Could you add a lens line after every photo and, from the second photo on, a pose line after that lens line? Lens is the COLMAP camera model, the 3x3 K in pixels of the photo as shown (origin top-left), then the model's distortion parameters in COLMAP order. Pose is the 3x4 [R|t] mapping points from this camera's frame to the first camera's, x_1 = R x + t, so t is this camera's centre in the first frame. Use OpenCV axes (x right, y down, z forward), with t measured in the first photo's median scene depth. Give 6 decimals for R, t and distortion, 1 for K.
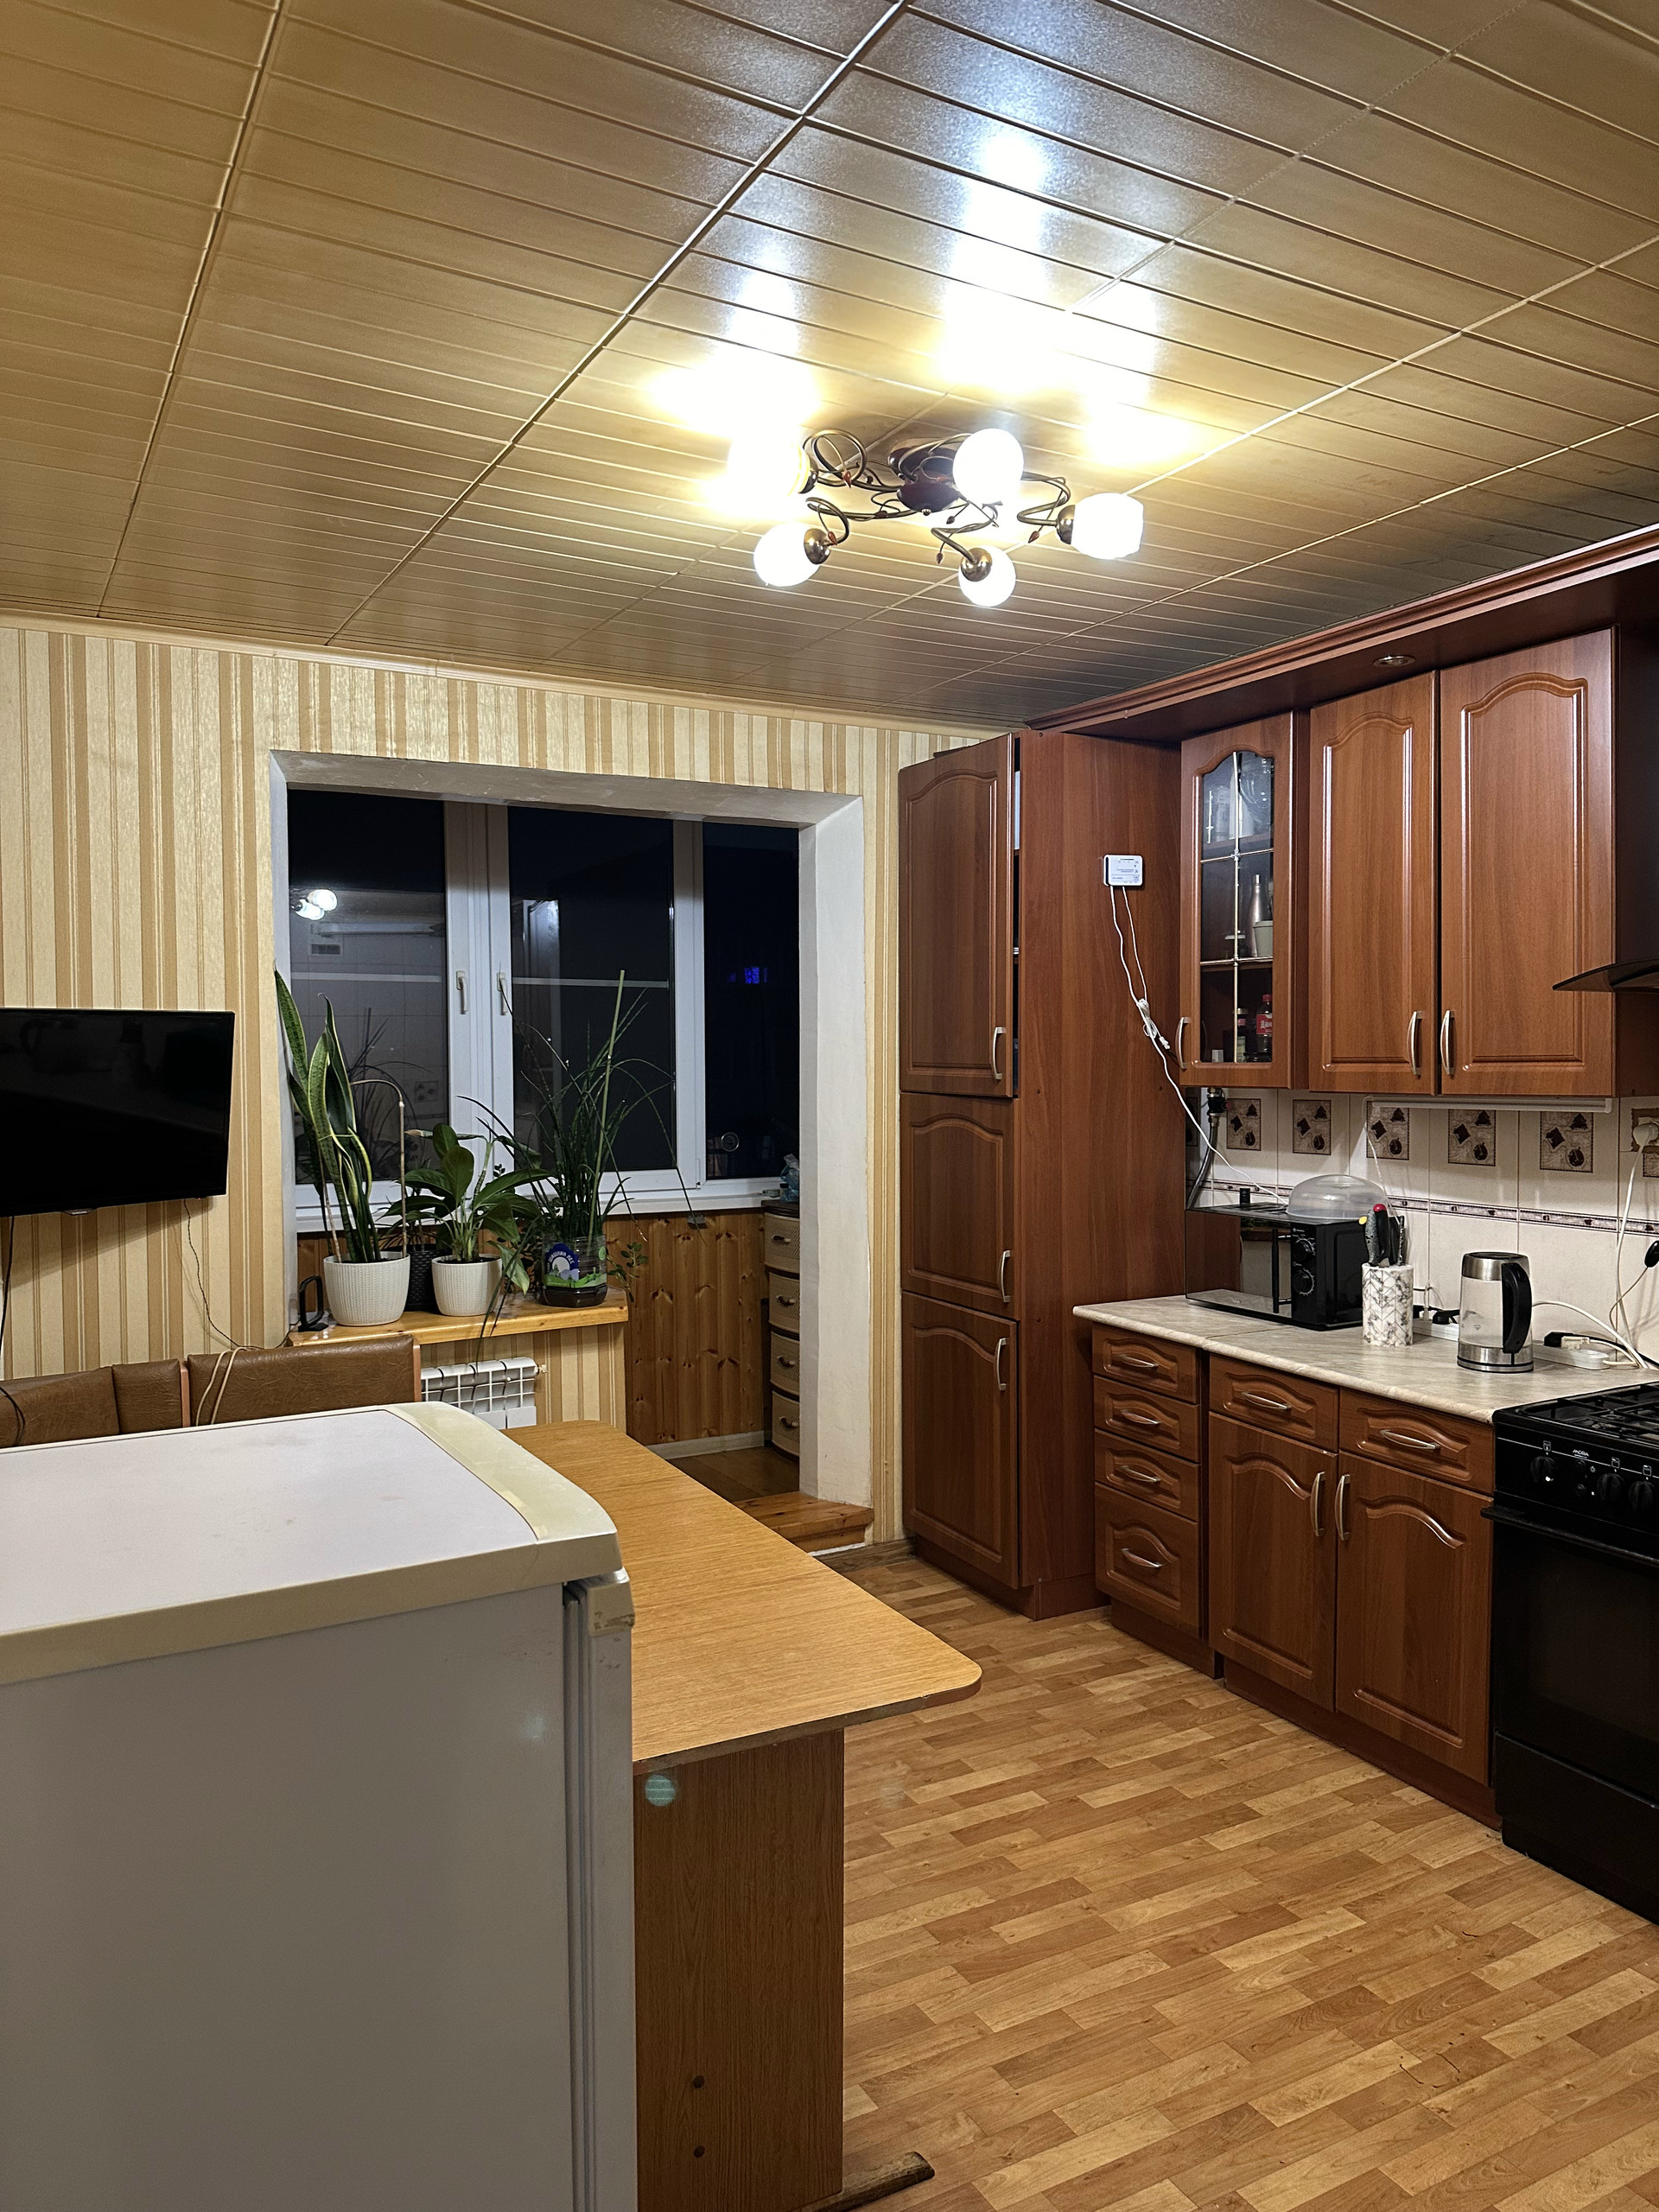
lens RADIAL K [[1539.7, 0, 832.7], [0, 1539.7, 1115.6], [0, 0, 1]] dist [0.052803, -0.077871]
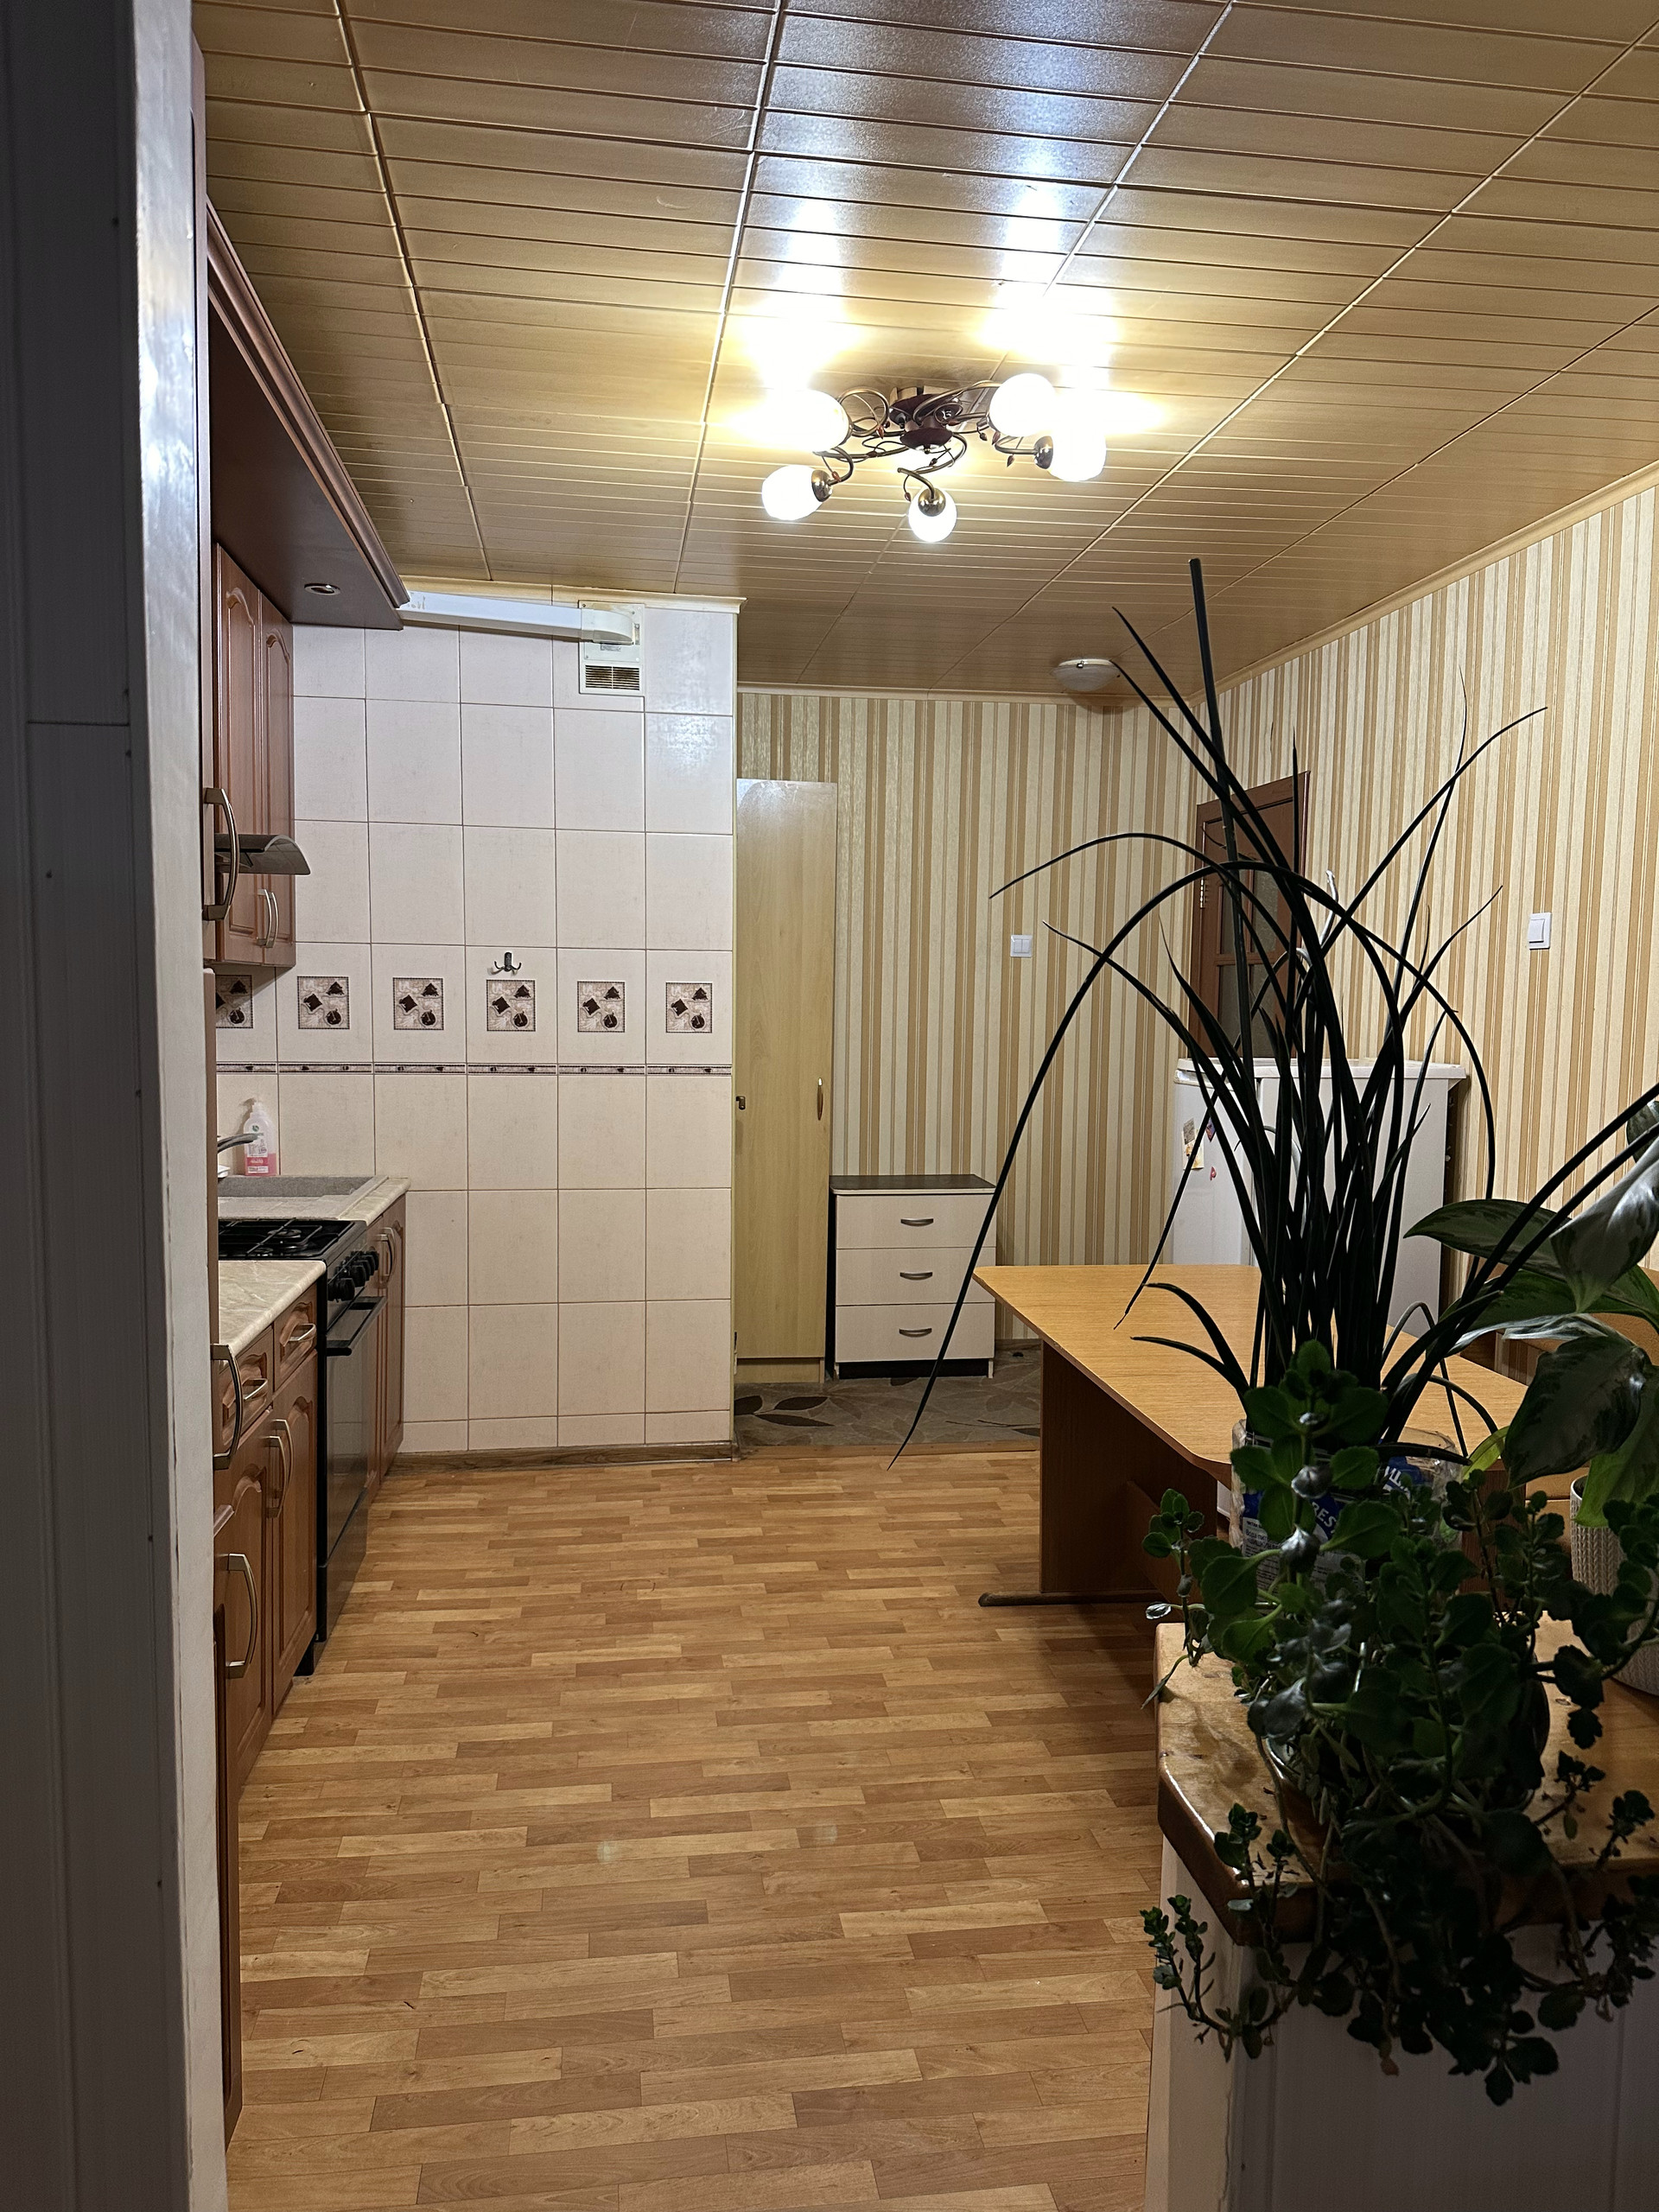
lens RADIAL K [[1539.7, 0, 814.0], [0, 1539.7, 1097.8], [0, 0, 1]] dist [0.052803, -0.077871]
pose [[-0.934334, -0.029603, 0.355168, -0.203845], [0.008748, 0.994339, 0.105891, -0.021167], [-0.356292, 0.102044, -0.928786, 1.511376]]
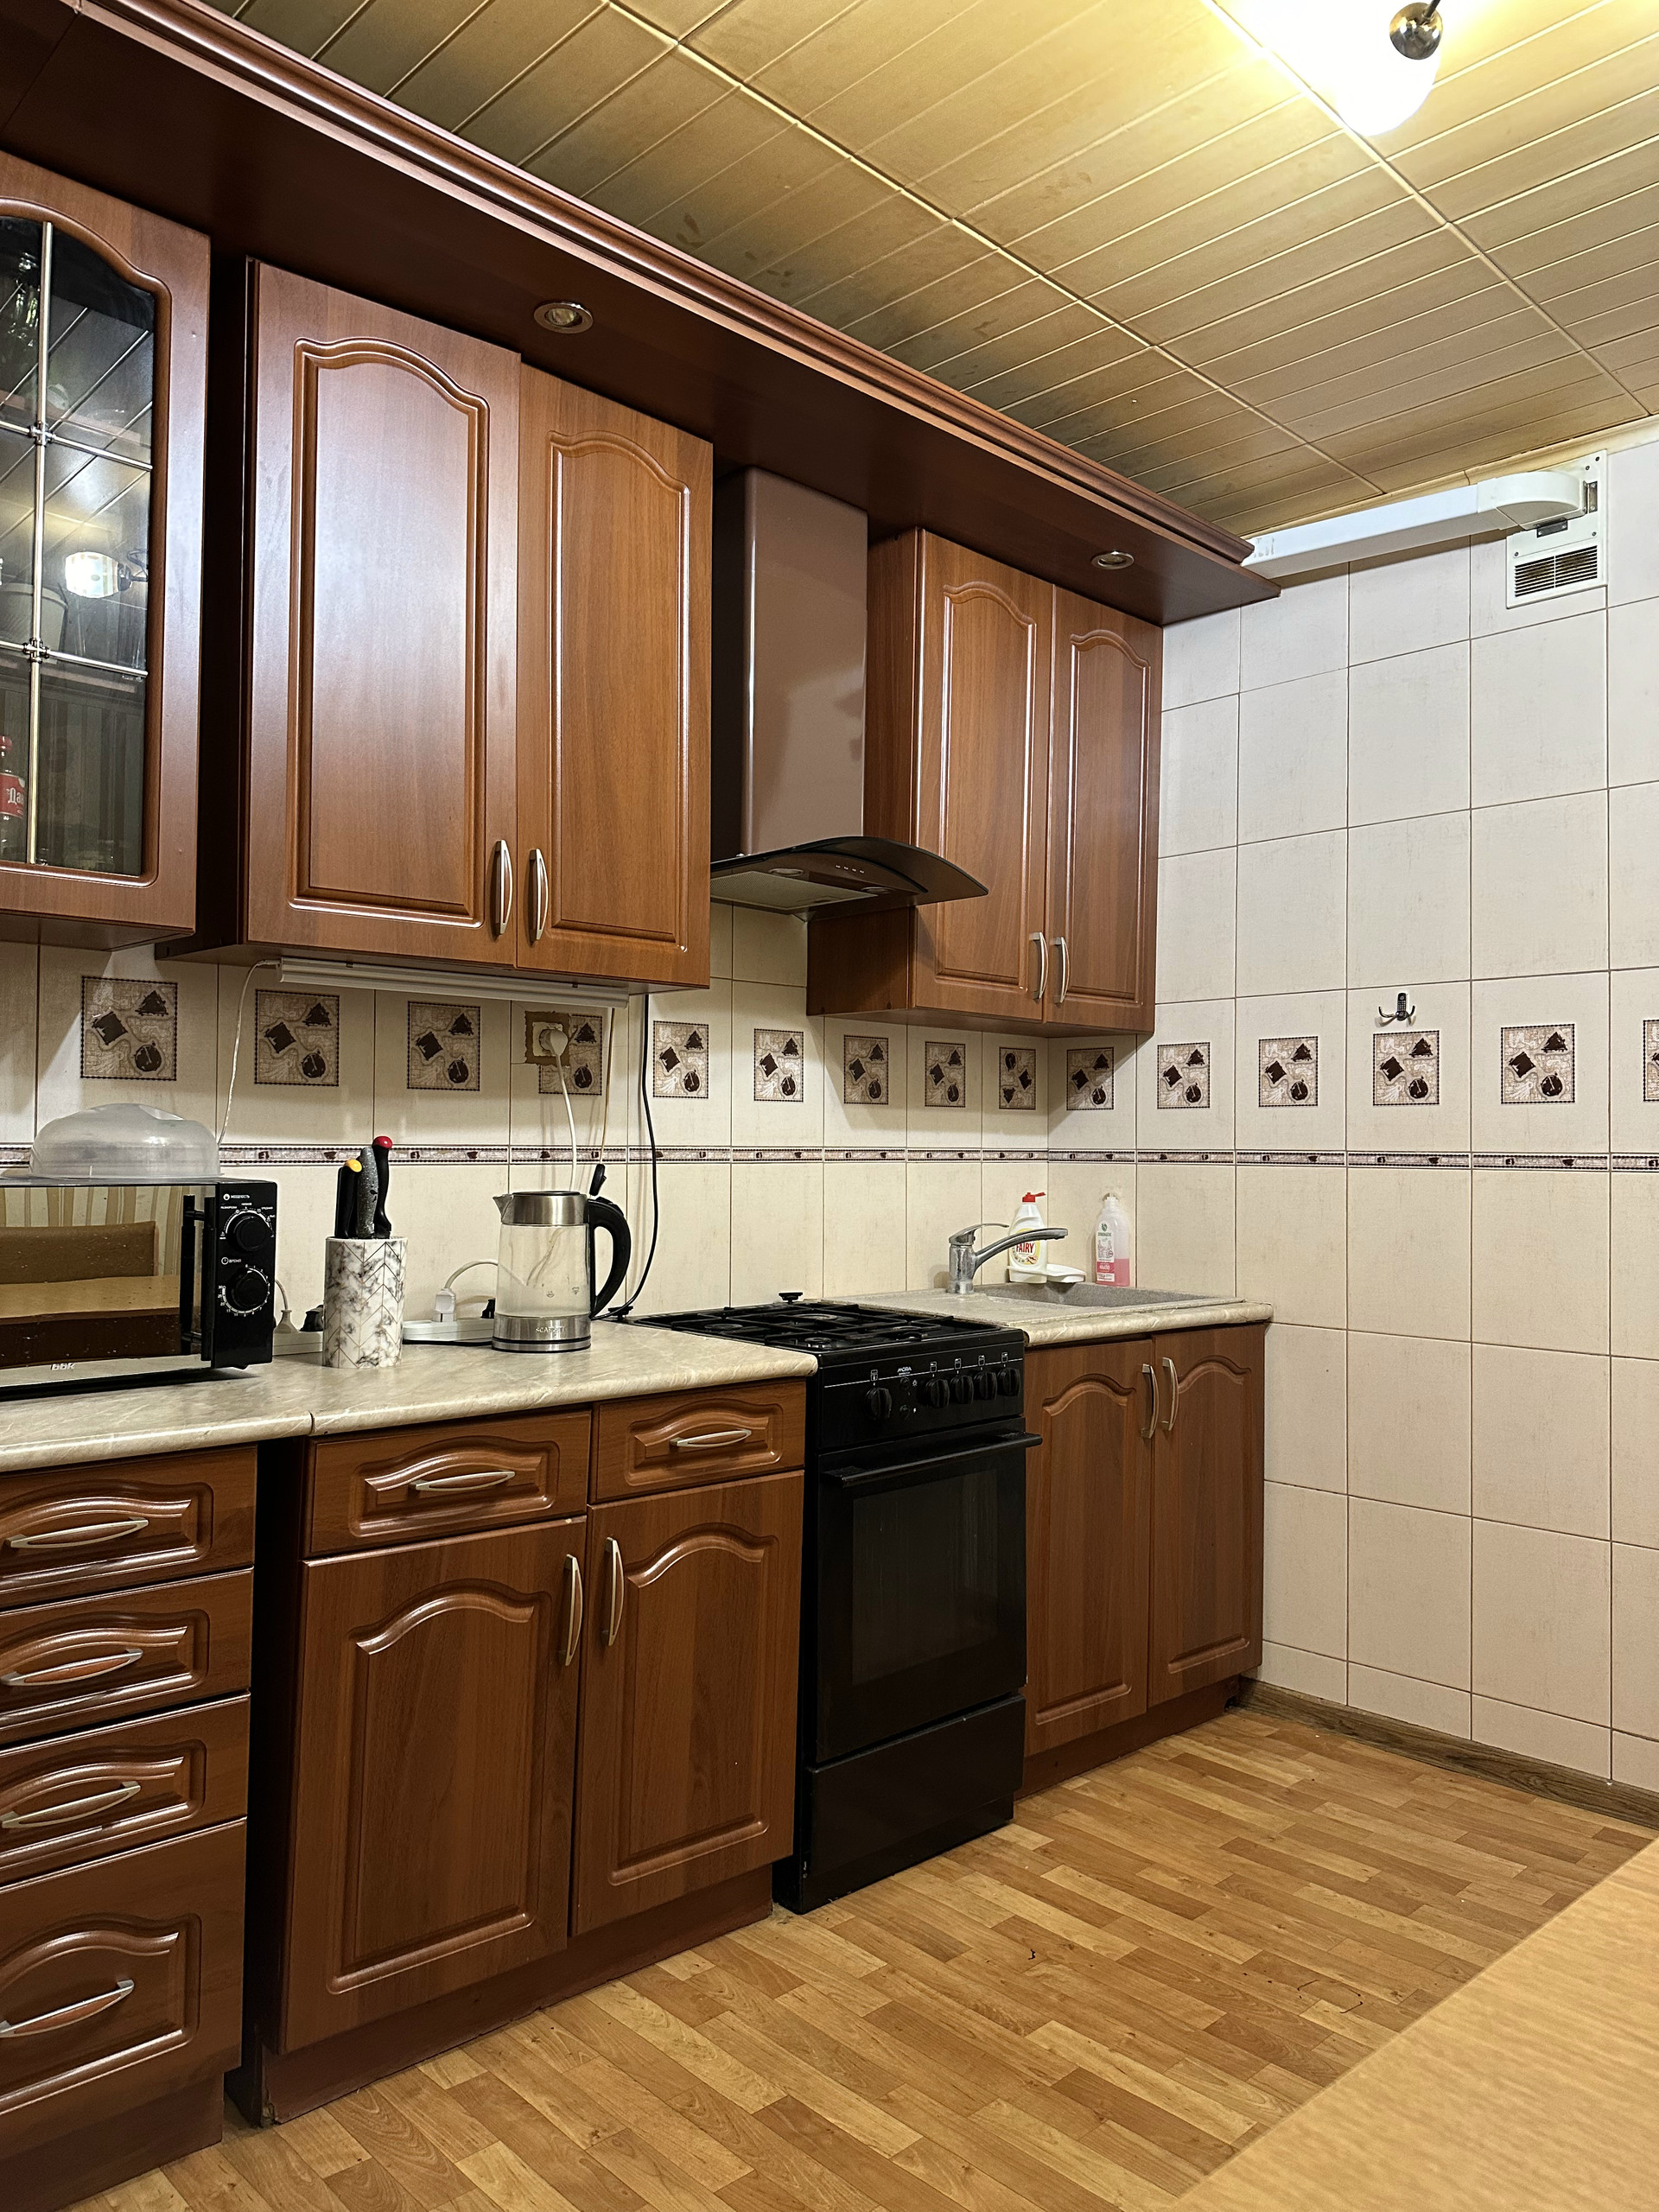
lens RADIAL K [[1539.7, 0, 831.0], [0, 1539.7, 1098.7], [0, 0, 1]] dist [0.052803, -0.077871]
pose [[-0.260236, 0.038788, 0.964766, -0.290113], [0.031370, 0.999005, -0.031702, 0.067655], [-0.965035, 0.022015, -0.261194, 0.985894]]
